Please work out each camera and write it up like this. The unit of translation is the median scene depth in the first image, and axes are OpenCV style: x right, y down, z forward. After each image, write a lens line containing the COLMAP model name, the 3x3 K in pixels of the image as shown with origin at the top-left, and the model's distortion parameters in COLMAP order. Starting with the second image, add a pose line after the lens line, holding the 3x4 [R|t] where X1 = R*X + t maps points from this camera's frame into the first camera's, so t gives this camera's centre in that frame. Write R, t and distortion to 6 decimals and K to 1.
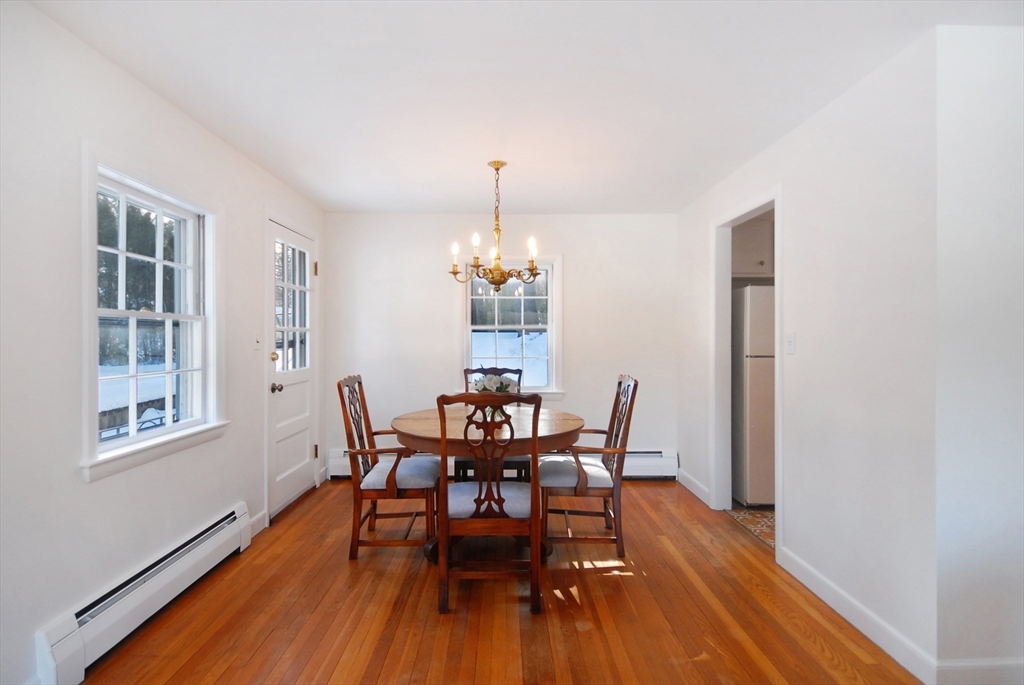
lens RADIAL K [[499.0, 0, 512.0], [0, 499.0, 342.5], [0, 0, 1]] dist [-0.018620, -0.000271]
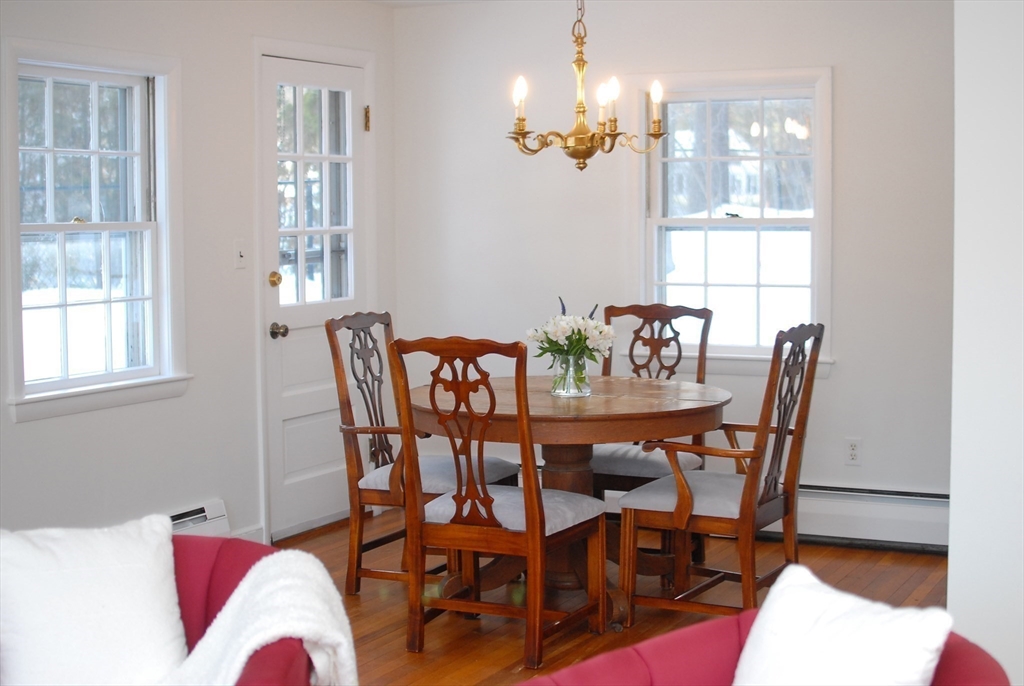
lens RADIAL K [[1604.8, 0, 512.0], [0, 1604.8, 343.0], [0, 0, 1]] dist [-0.286065, 1.029204]
pose [[0.888798, 0.030891, -0.457257, 0.858428], [0.003009, 0.997311, 0.073226, -0.045438], [0.458290, -0.066459, 0.886315, -0.768407]]
